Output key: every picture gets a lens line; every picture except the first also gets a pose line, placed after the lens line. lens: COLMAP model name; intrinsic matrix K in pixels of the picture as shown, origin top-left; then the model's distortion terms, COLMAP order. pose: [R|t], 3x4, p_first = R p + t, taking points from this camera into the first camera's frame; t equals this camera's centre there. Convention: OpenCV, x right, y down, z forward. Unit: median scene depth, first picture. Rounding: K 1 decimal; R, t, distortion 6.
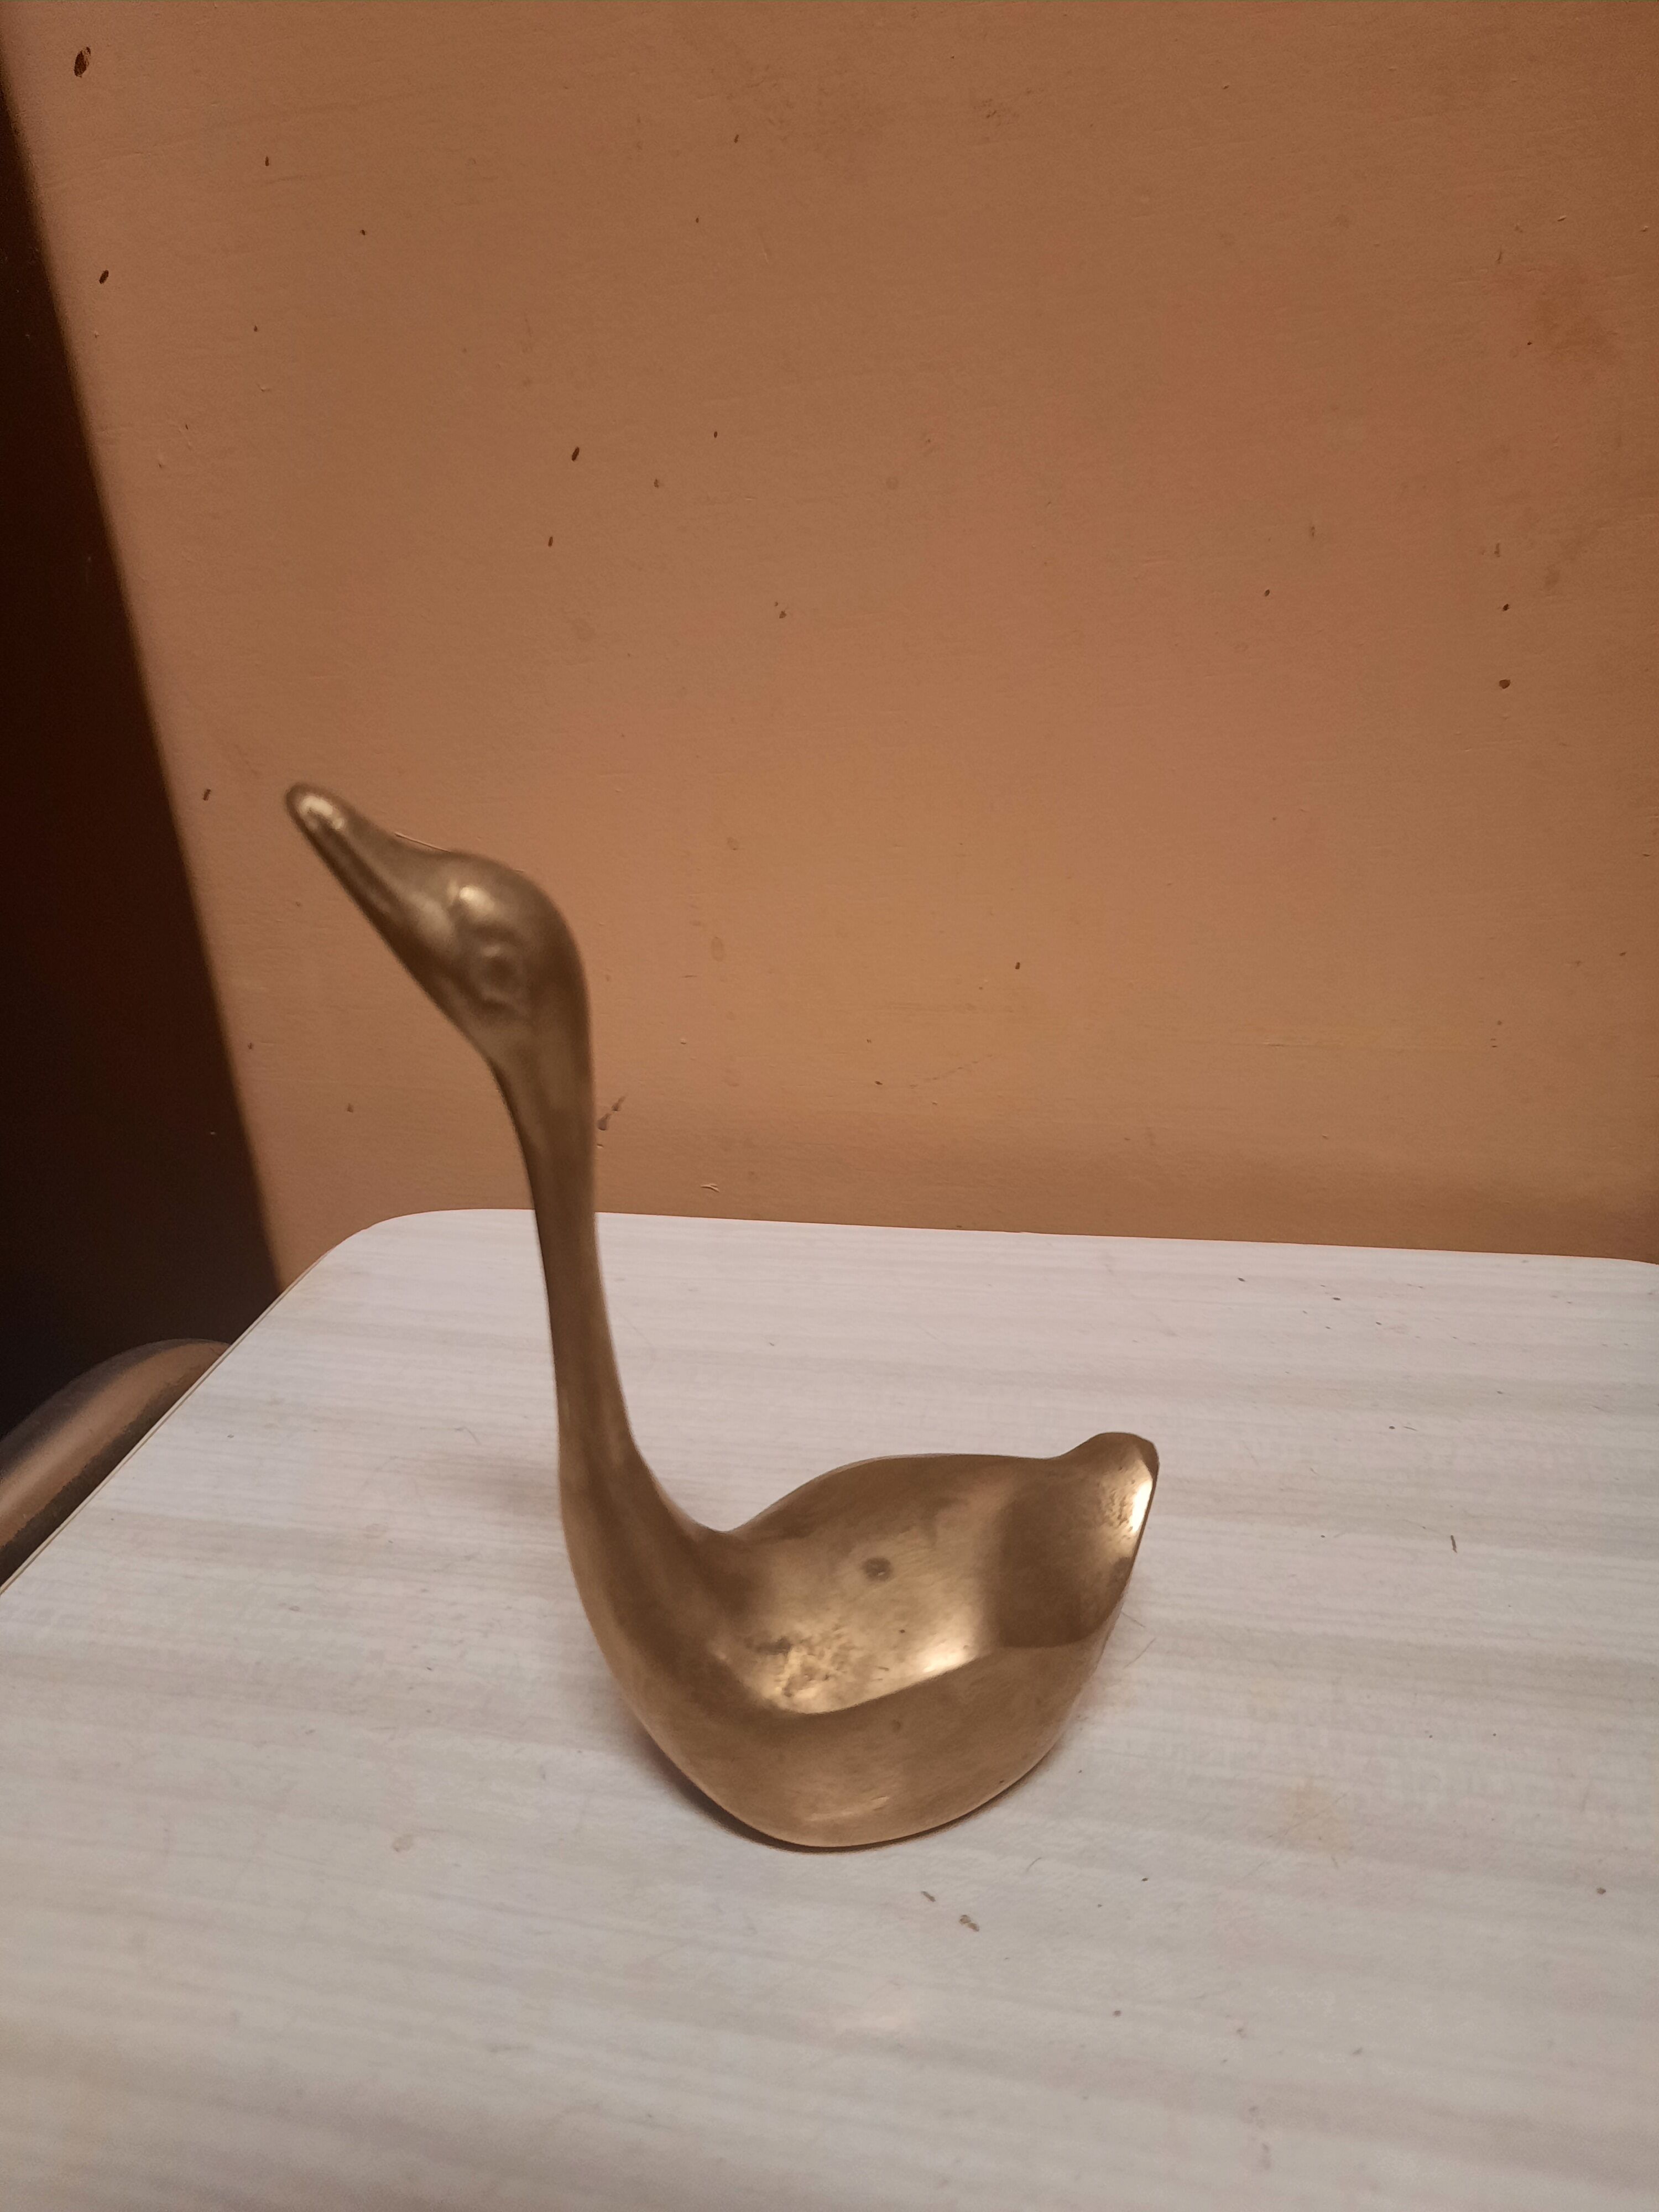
lens RADIAL K [[1692.8, 0, 828.4], [0, 1692.8, 1087.4], [0, 0, 1]] dist [-0.001145, -0.028695]
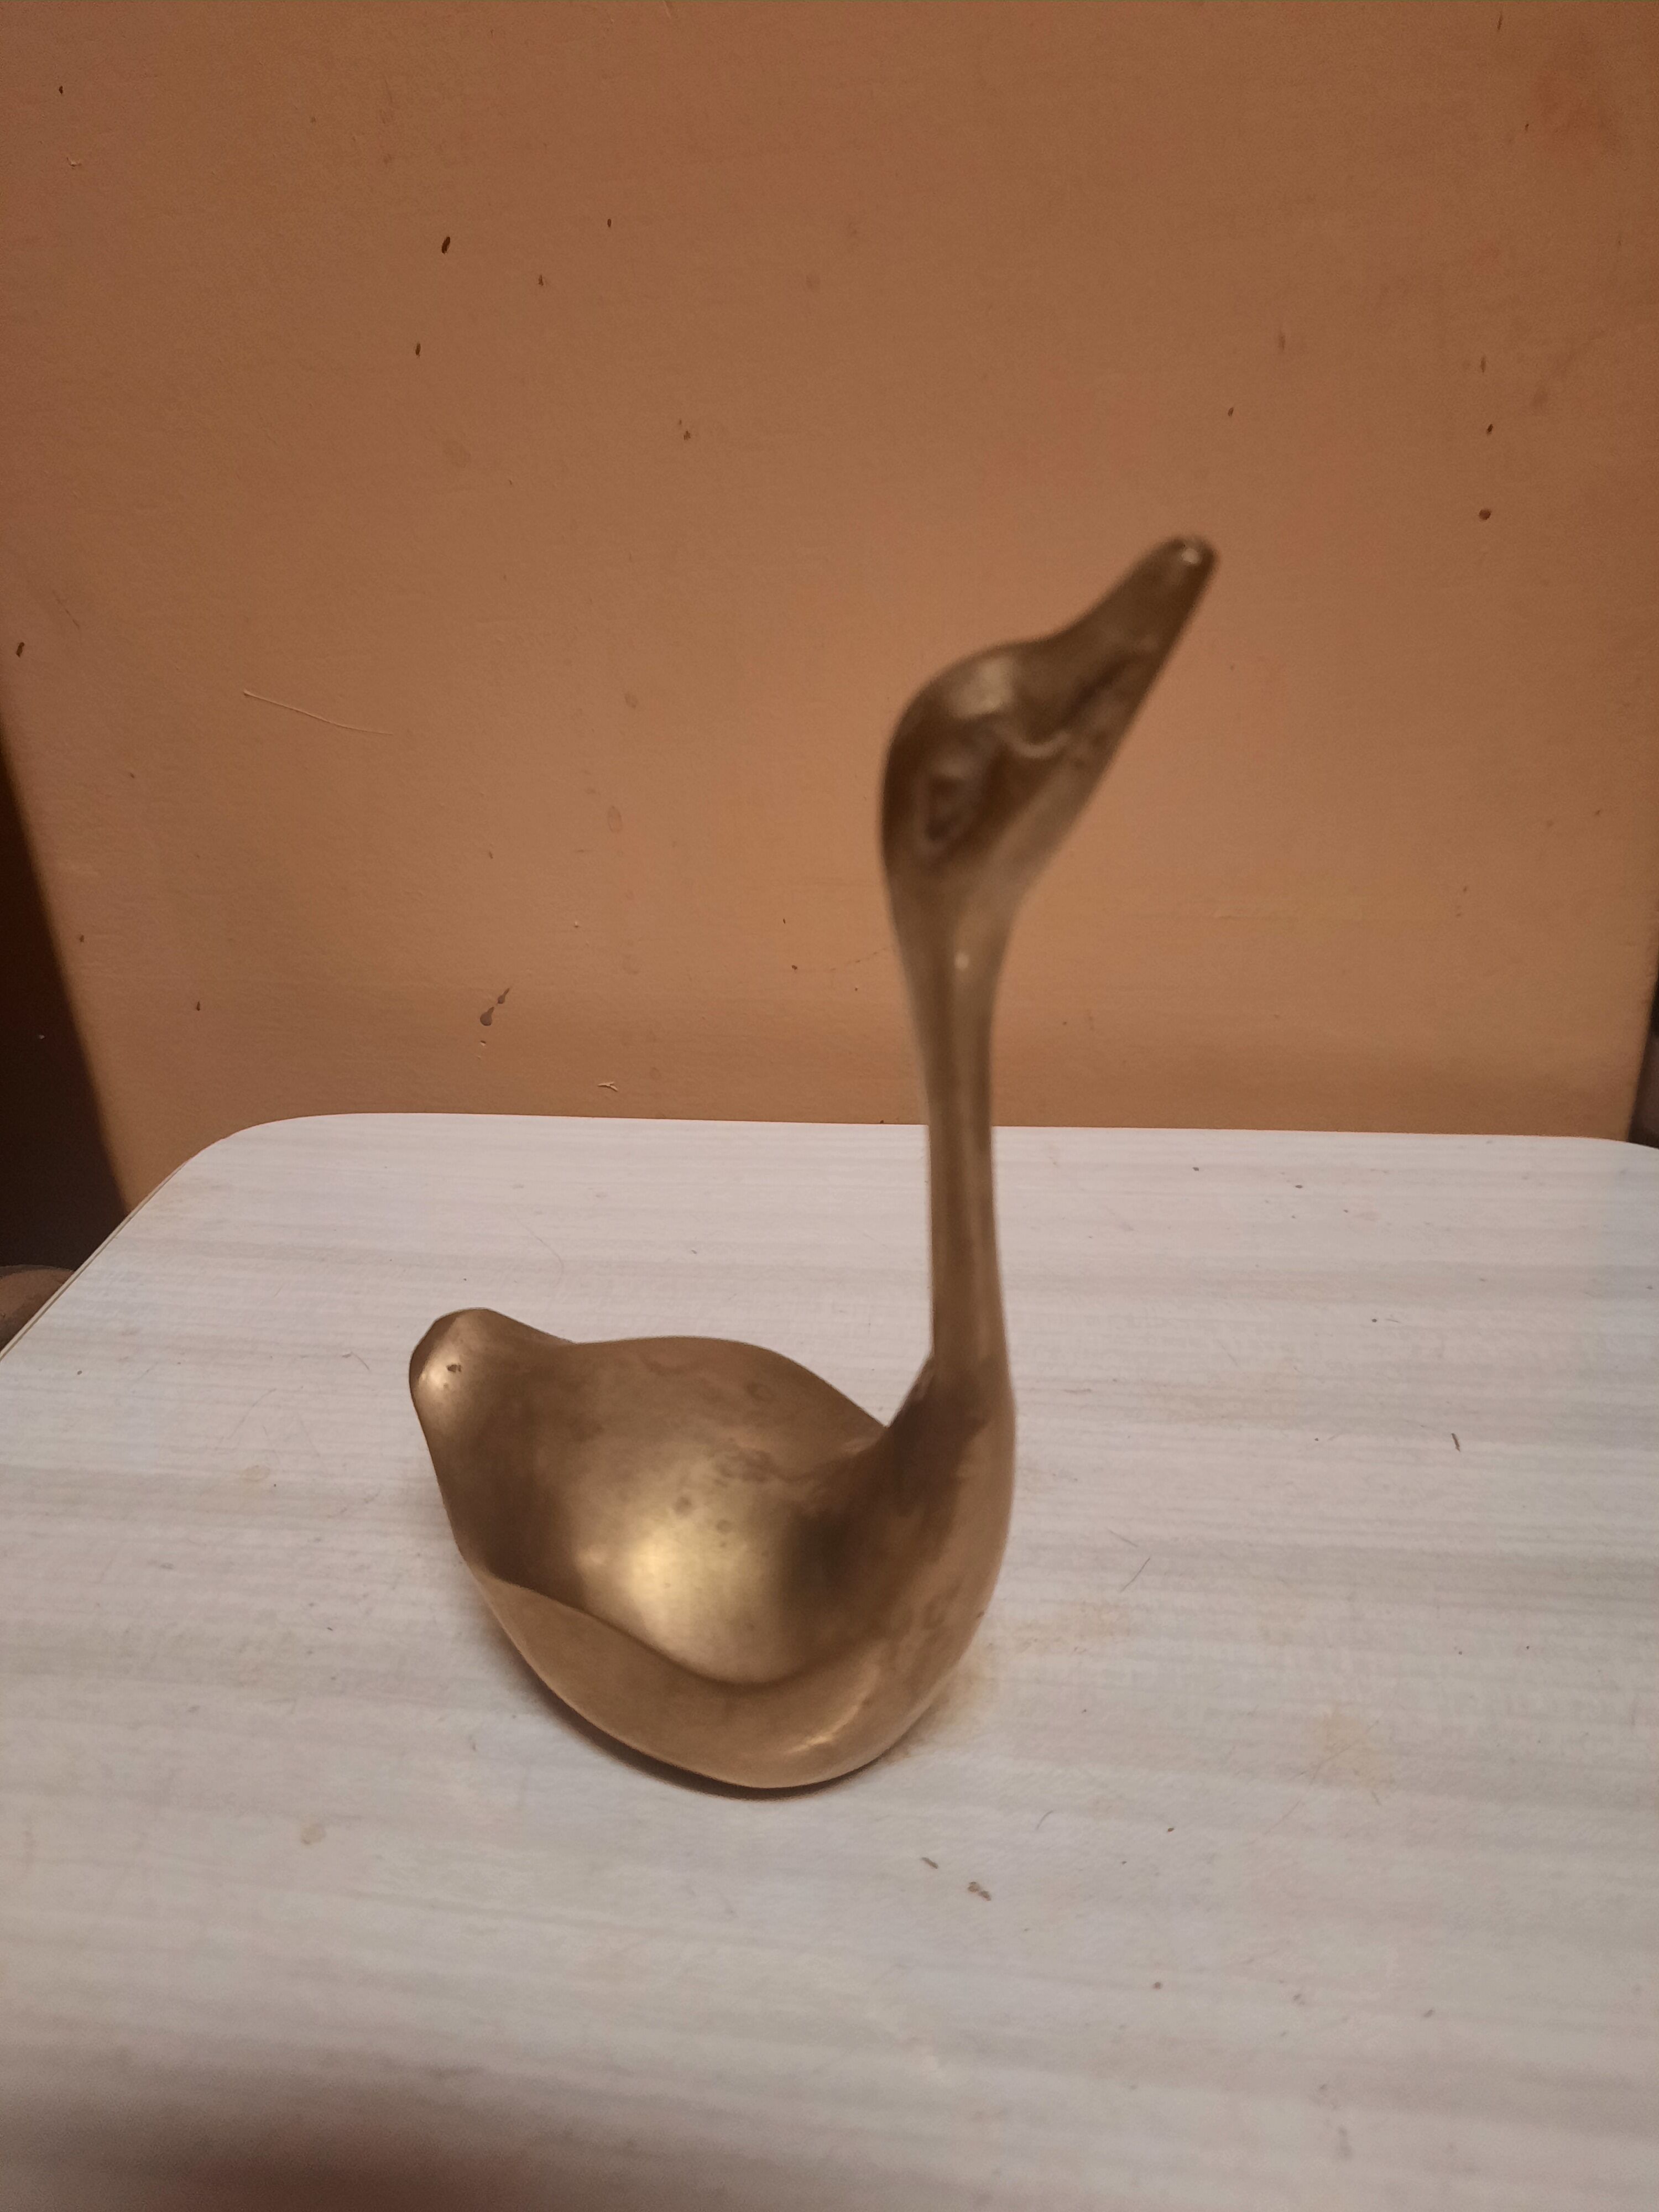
lens RADIAL K [[1692.8, 0, 827.8], [0, 1692.8, 1091.8], [0, 0, 1]] dist [-0.001145, -0.028695]
pose [[0.995681, -0.019078, 0.090859, -0.052900], [0.014451, 0.998578, 0.051314, 0.026112], [-0.091709, -0.049779, 0.994541, 0.120877]]
